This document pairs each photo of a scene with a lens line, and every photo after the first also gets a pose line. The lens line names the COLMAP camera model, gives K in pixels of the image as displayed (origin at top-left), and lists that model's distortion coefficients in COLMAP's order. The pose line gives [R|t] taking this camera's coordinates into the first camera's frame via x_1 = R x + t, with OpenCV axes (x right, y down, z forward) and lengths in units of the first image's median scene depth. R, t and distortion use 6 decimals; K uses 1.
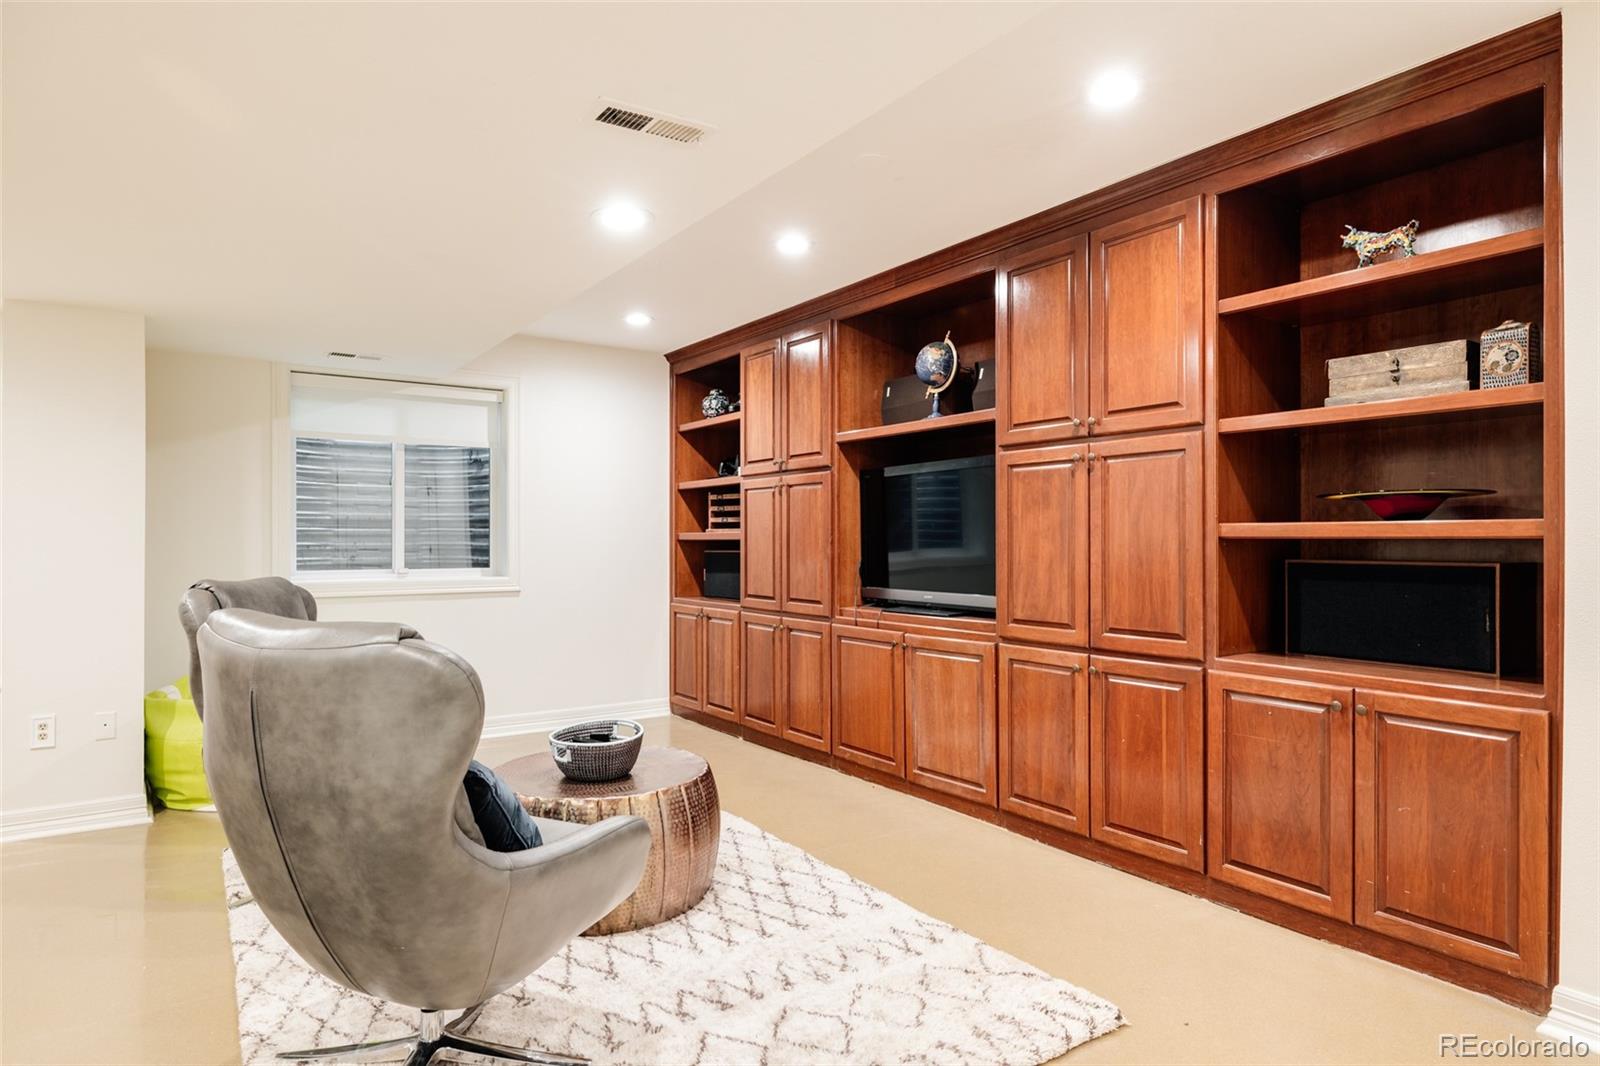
lens RADIAL K [[914.4, 0, 802.1], [0, 914.4, 537.7], [0, 0, 1]] dist [0.020078, -0.001276]
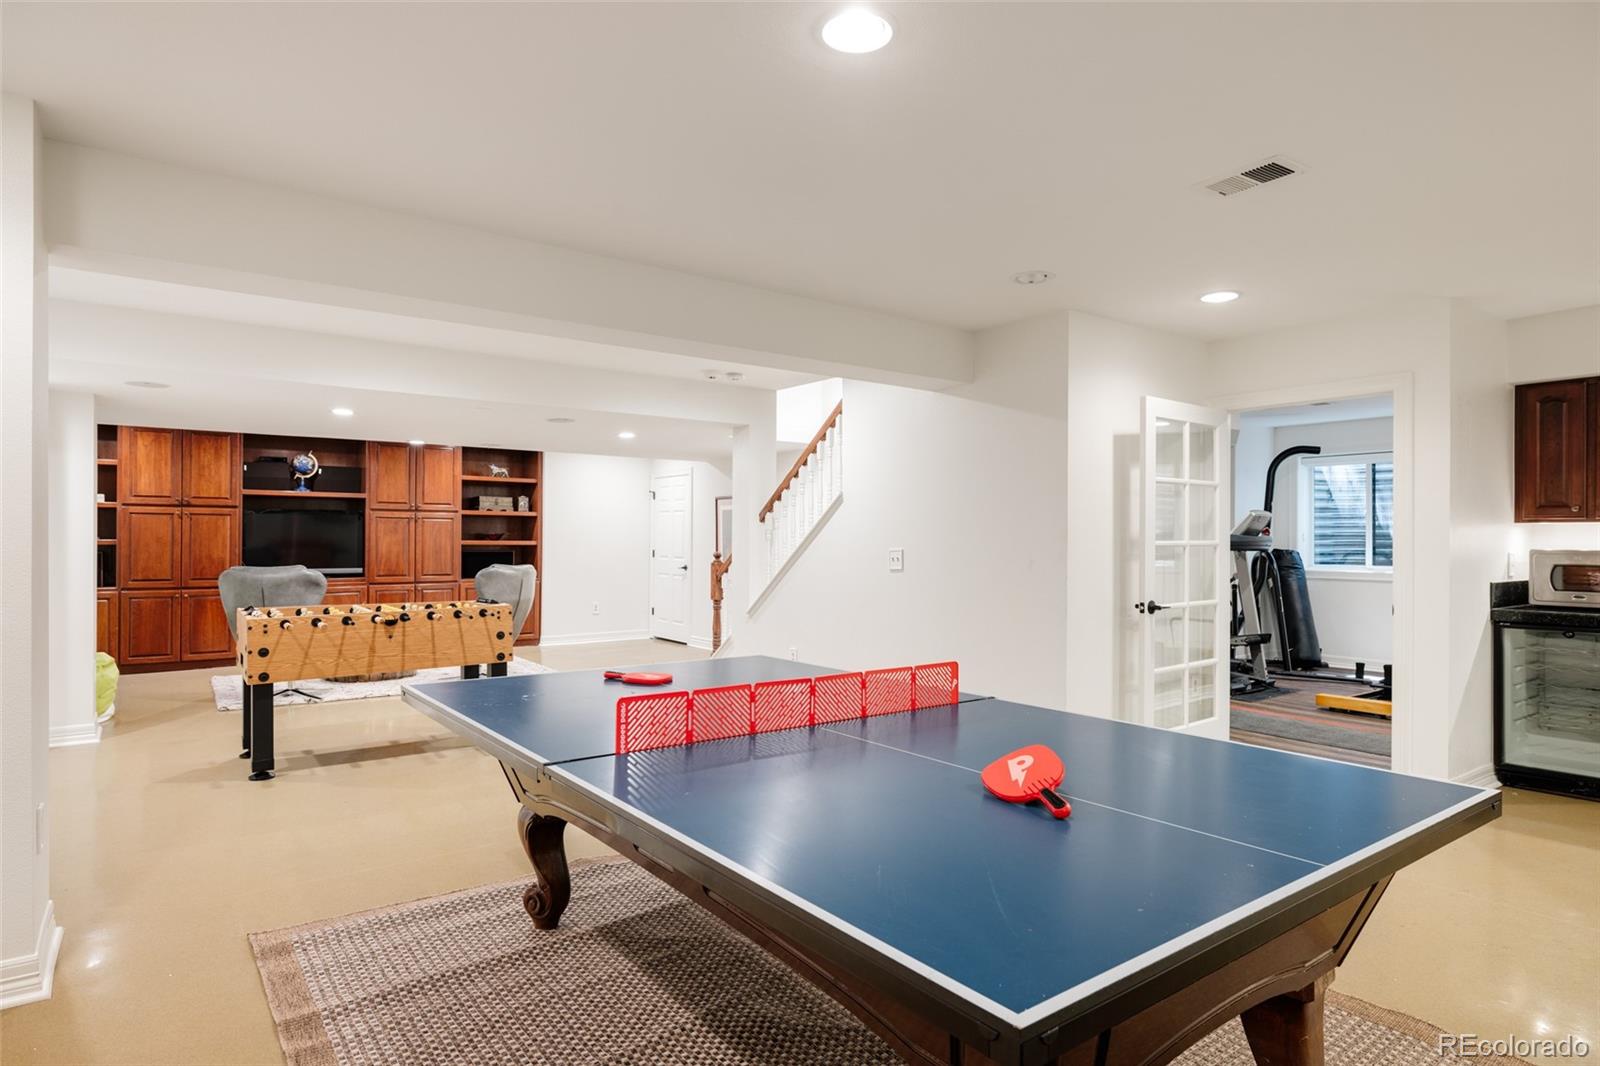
lens RADIAL K [[914.4, 0, 805.0], [0, 914.4, 539.6], [0, 0, 1]] dist [0.020078, -0.001276]
pose [[-0.027350, 0.008049, 0.999594, -2.641694], [-0.001511, 0.999966, -0.008093, 0.005532], [-0.999625, -0.001732, -0.027337, -0.164793]]
